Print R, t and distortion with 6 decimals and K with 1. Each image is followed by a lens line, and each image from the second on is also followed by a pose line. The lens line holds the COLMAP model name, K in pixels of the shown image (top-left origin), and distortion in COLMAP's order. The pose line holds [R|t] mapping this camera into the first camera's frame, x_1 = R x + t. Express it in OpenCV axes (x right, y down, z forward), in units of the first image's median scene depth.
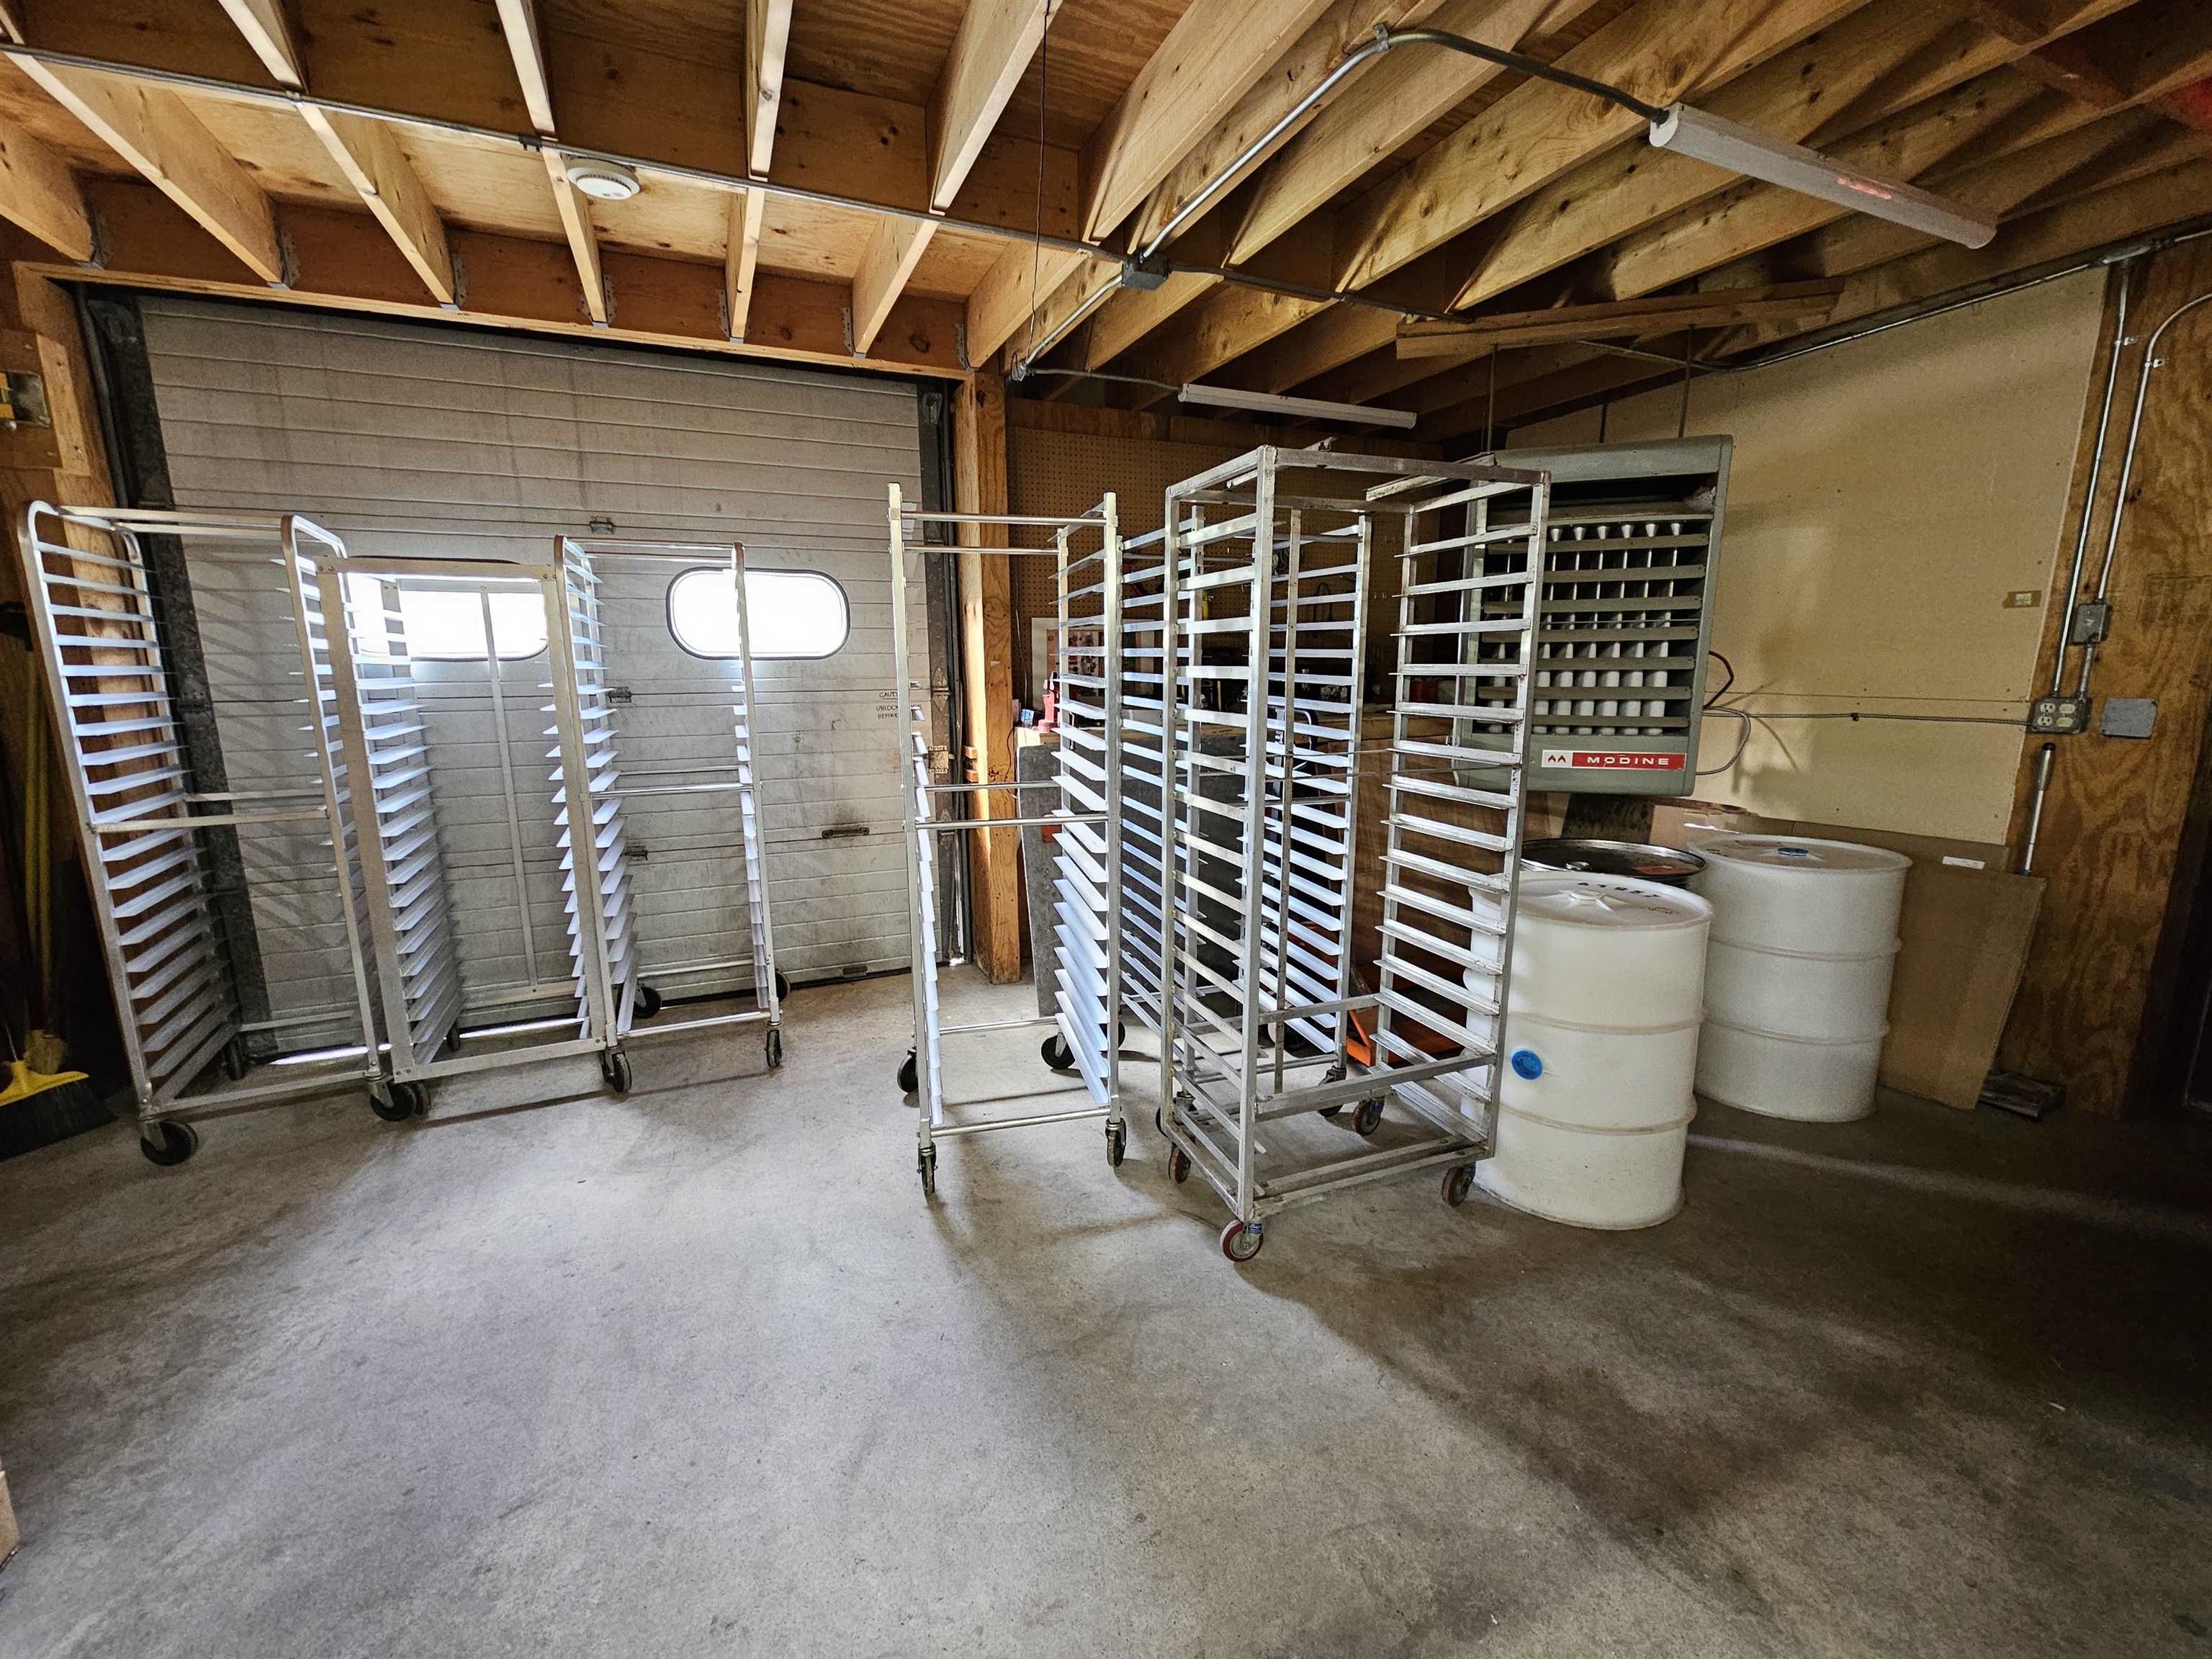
lens RADIAL K [[902.3, 0, 1117.9], [0, 902.3, 829.6], [0, 0, 1]] dist [0.000321, 0.001863]
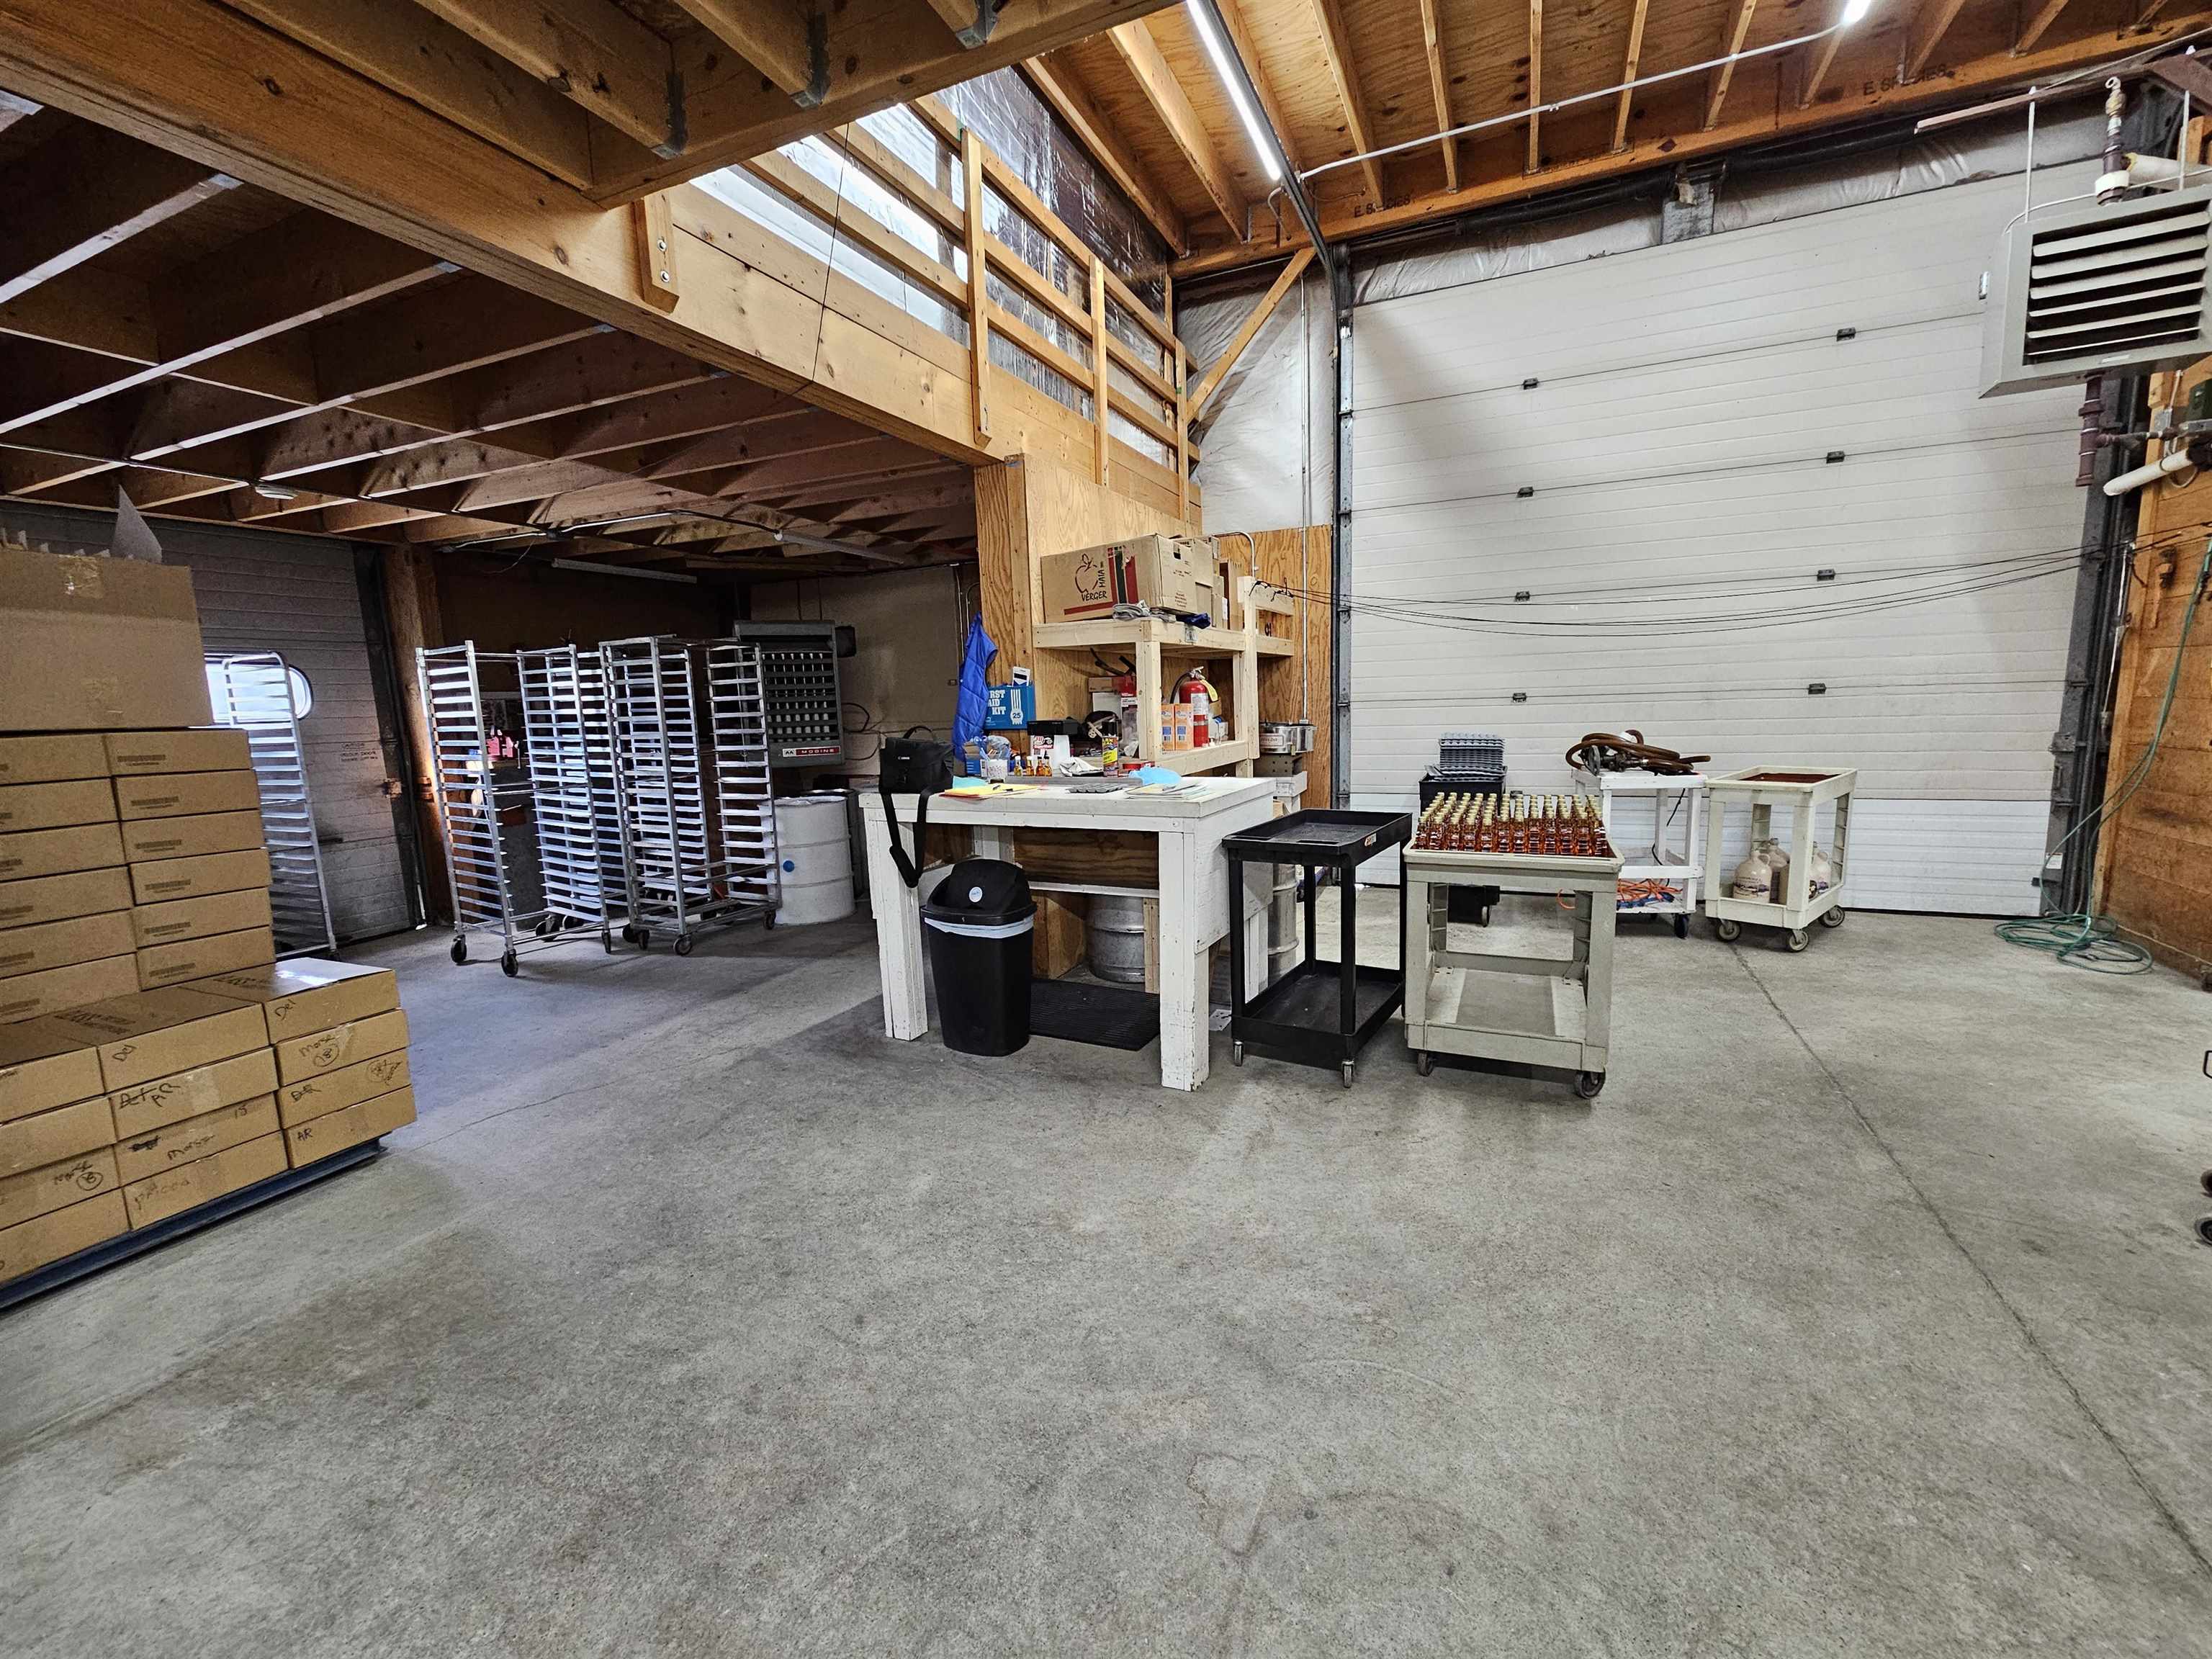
lens RADIAL K [[902.3, 0, 1122.3], [0, 902.3, 824.8], [0, 0, 1]] dist [0.000321, 0.001863]
pose [[0.737119, -0.111709, 0.666466, -0.490332], [0.154227, 0.988023, -0.004971, 0.274125], [-0.657928, 0.106451, 0.745519, -1.396382]]
